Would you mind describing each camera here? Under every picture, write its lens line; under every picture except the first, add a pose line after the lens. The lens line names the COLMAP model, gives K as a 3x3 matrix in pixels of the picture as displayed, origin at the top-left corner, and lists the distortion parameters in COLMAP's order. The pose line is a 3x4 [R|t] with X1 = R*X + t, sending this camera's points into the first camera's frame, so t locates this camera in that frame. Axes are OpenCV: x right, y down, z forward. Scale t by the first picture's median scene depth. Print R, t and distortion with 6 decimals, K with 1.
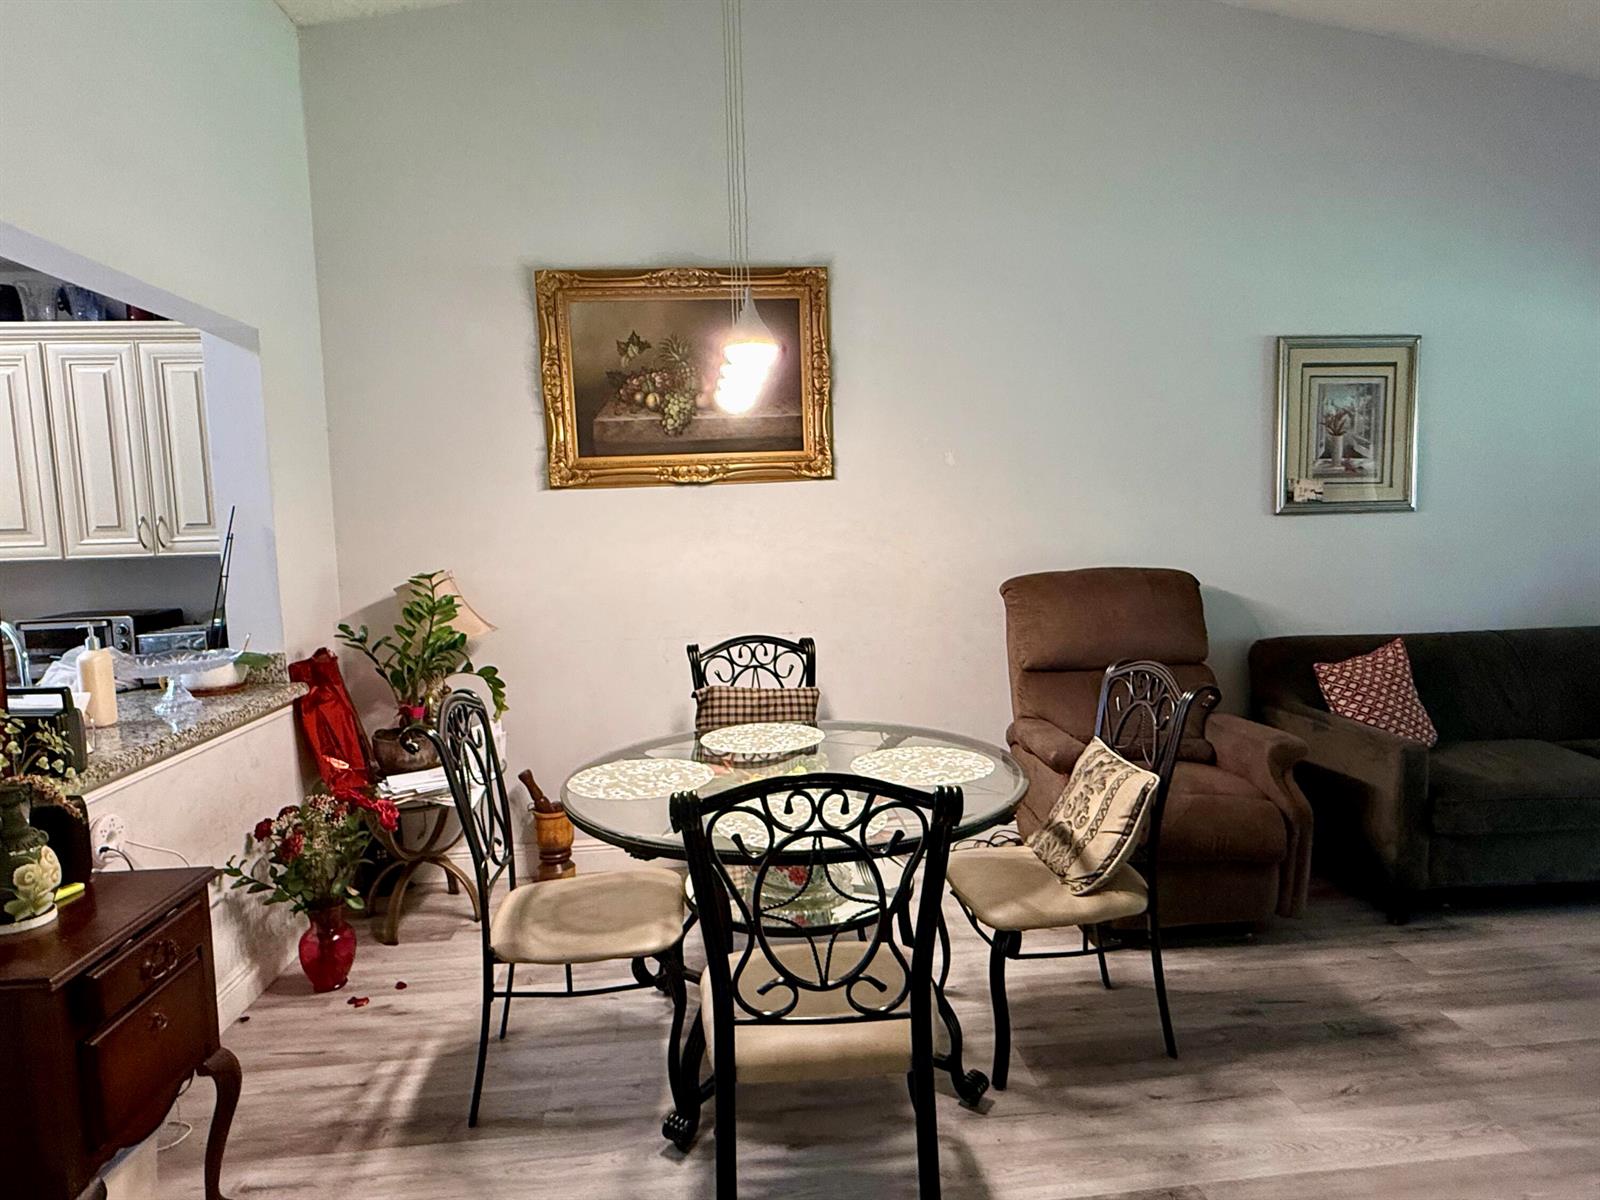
lens RADIAL K [[918.4, 0, 800.0], [0, 918.4, 600.0], [0, 0, 1]] dist [-0.001885, -0.001349]
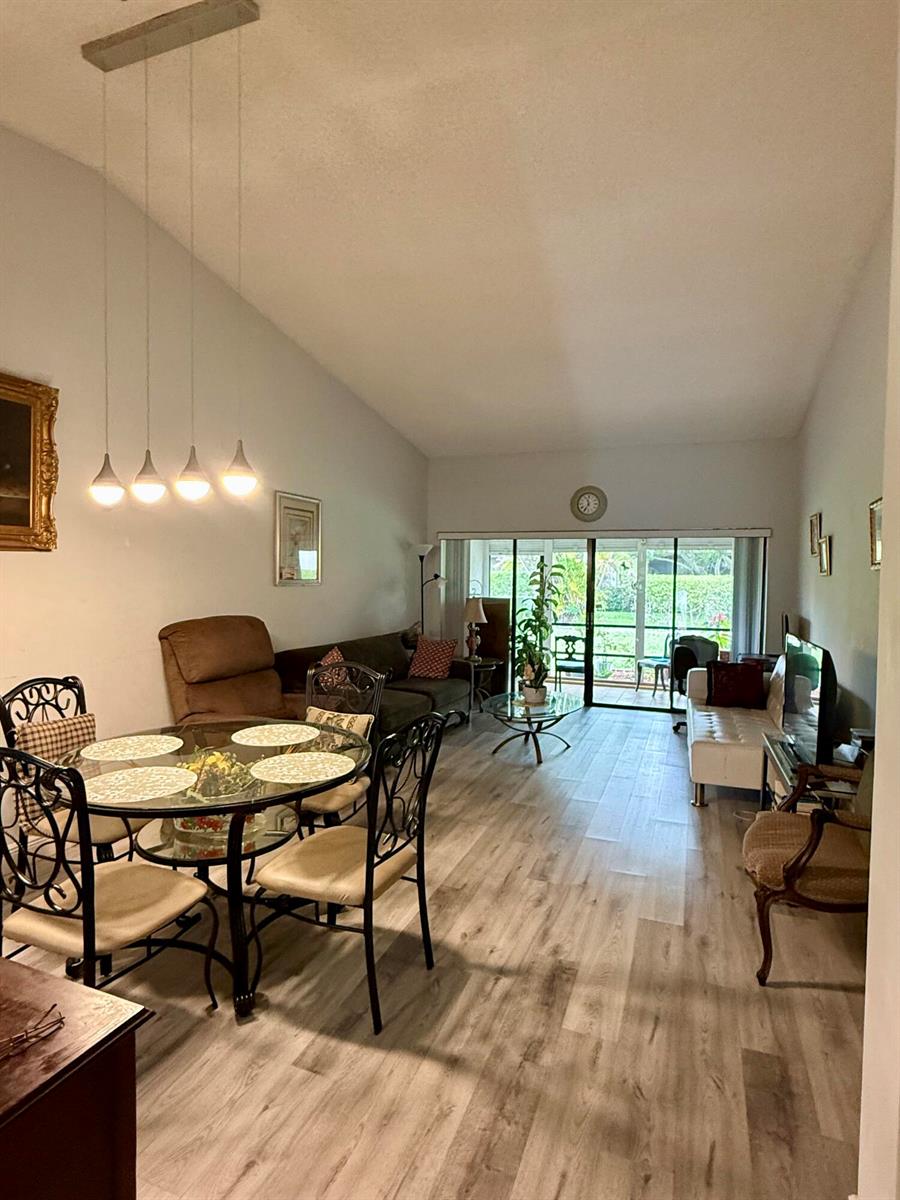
lens RADIAL K [[637.3, 0, 450.0], [0, 637.3, 600.0], [0, 0, 1]] dist [-0.000786, 0.000543]
pose [[0.450072, -0.002330, 0.892989, -0.530664], [0.060816, 0.997755, -0.028048, -0.007379], [-0.890919, 0.066932, 0.449204, 0.127407]]
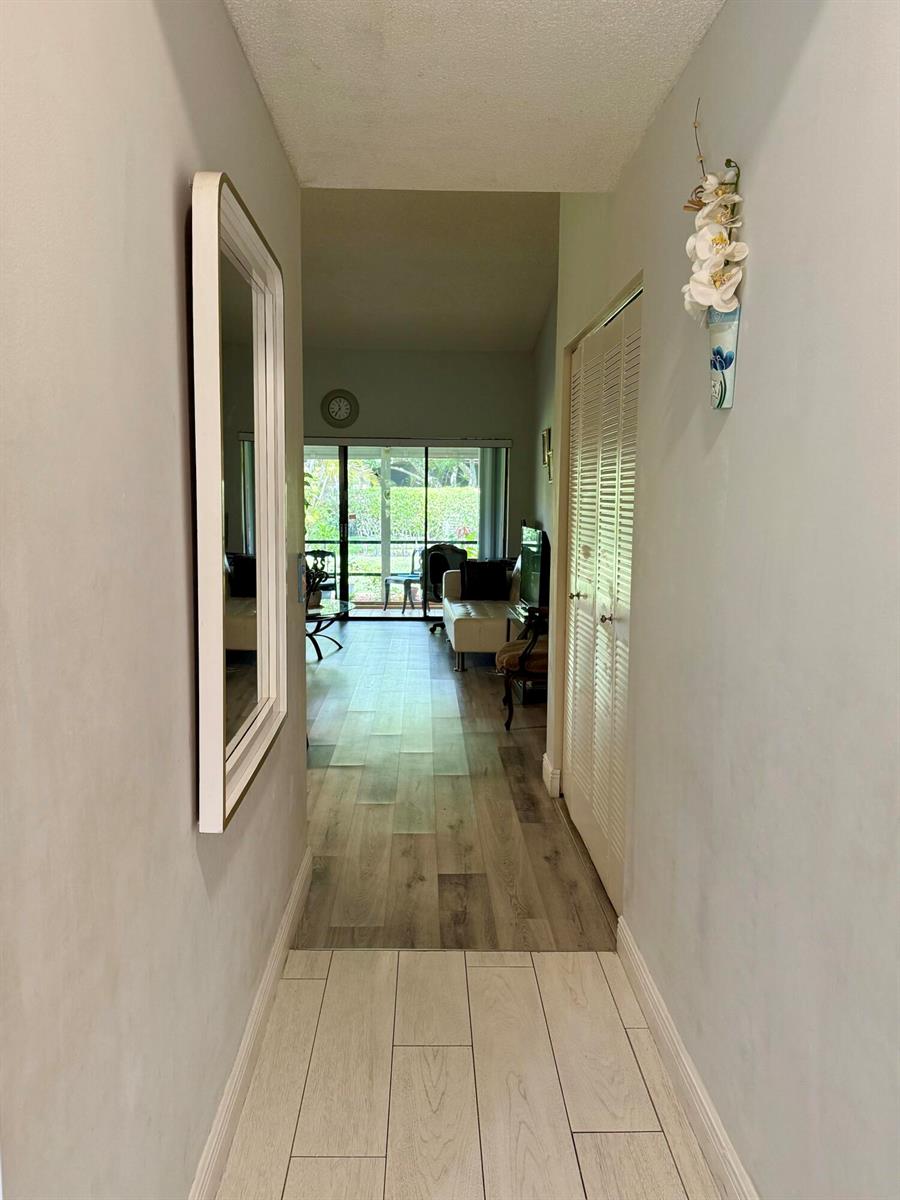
lens RADIAL K [[921.3, 0, 450.0], [0, 921.3, 600.0], [0, 0, 1]] dist [0.085985, 0.000120]
pose [[0.070037, -0.087666, 0.993685, -1.365778], [0.082993, 0.993190, 0.081773, 0.032982], [-0.994086, 0.076741, 0.076836, 0.121785]]
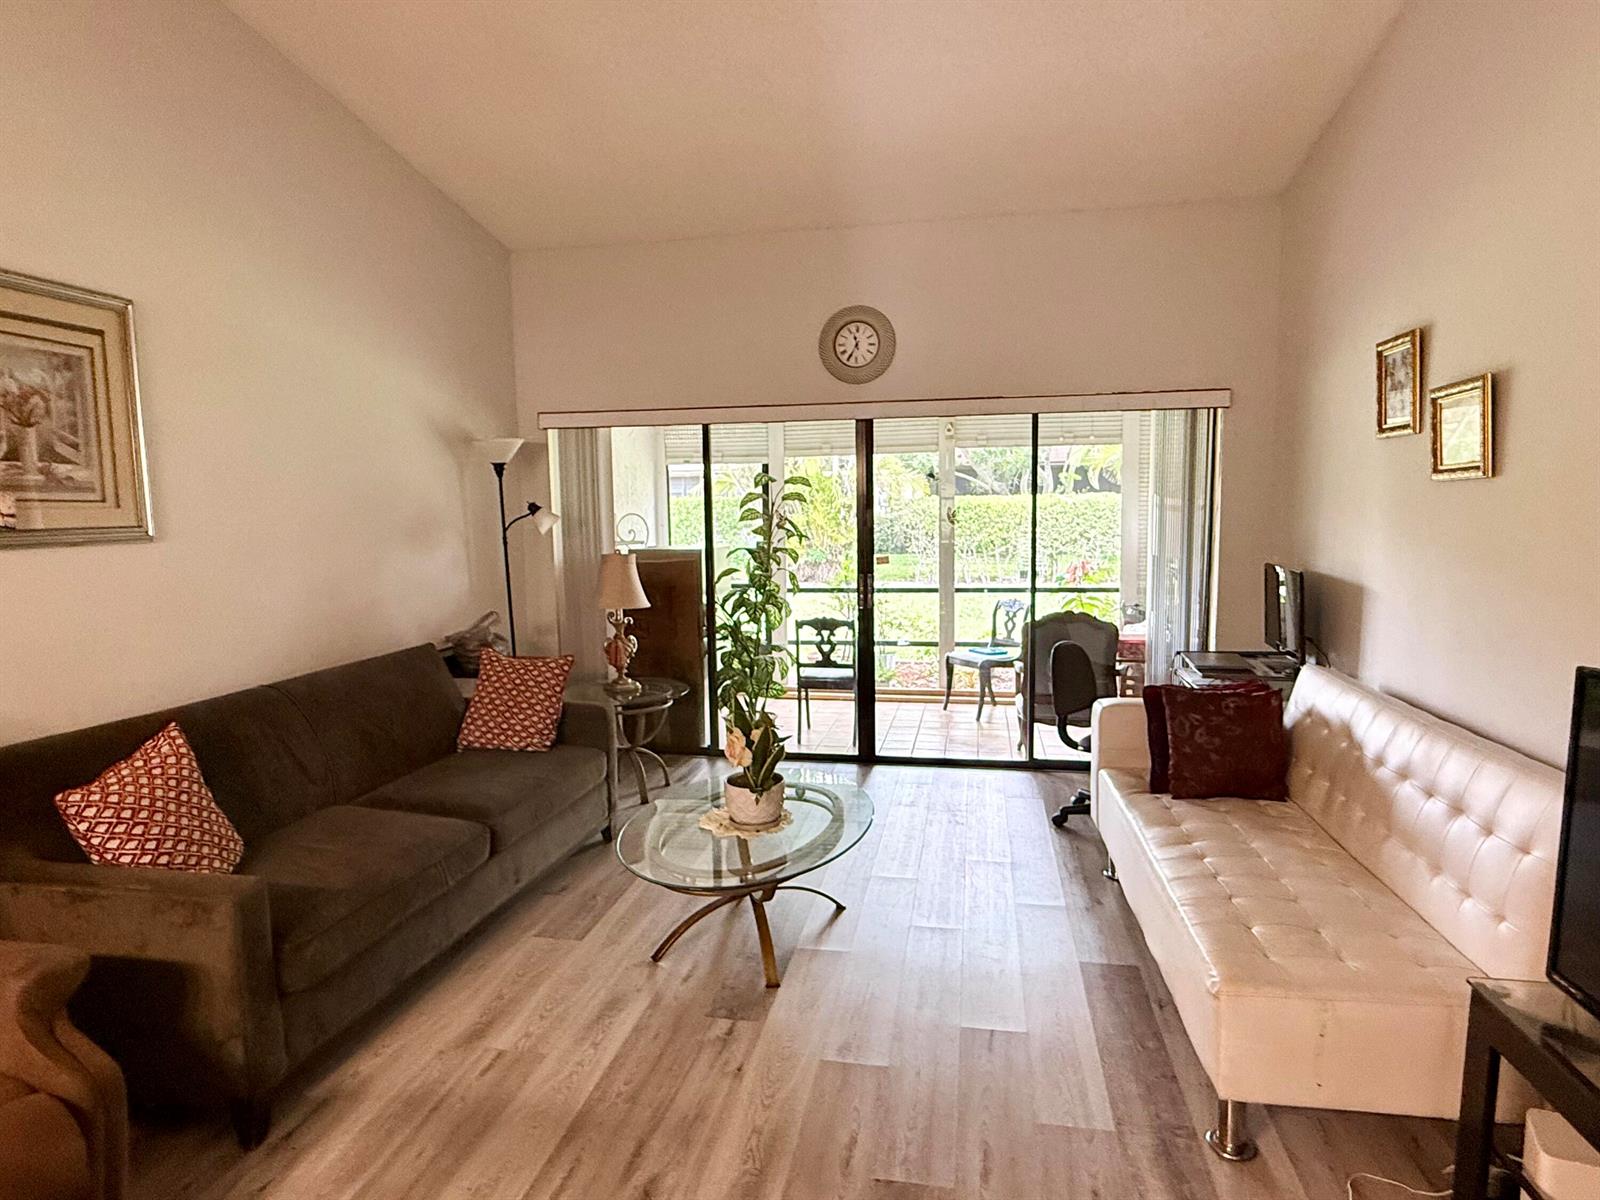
lens RADIAL K [[918.4, 0, 800.0], [0, 918.4, 600.0], [0, 0, 1]] dist [-0.001885, -0.001349]
pose [[0.286530, -0.077924, 0.954897, 0.131241], [0.098544, 0.993798, 0.051529, -0.042265], [-0.952990, 0.079335, 0.292432, 0.341006]]
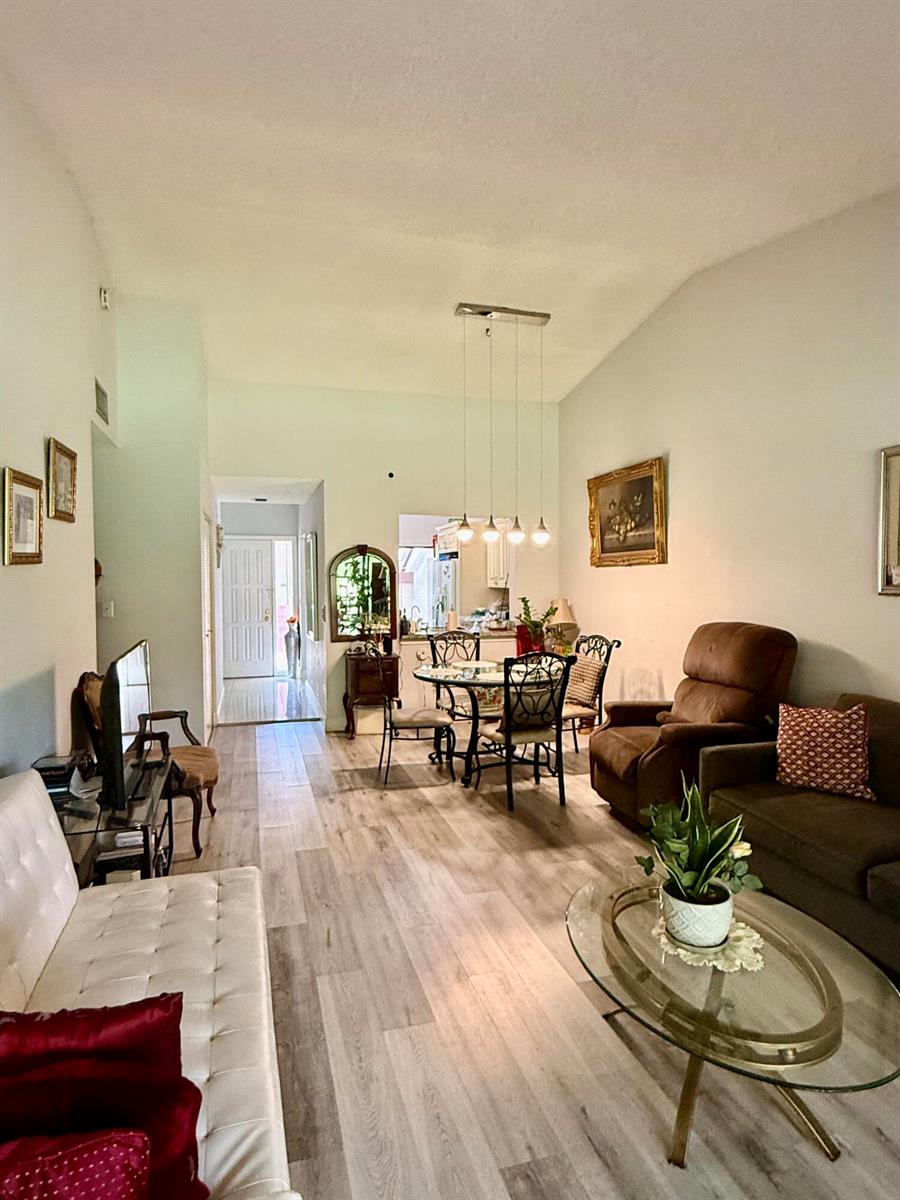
lens RADIAL K [[688.8, 0, 450.0], [0, 688.8, 600.0], [0, 0, 1]] dist [-0.001885, -0.001349]
pose [[0.184829, 0.060327, -0.980917, 1.456766], [-0.093104, 0.994700, 0.043632, -0.081674], [0.978351, 0.083263, 0.189466, 0.311149]]
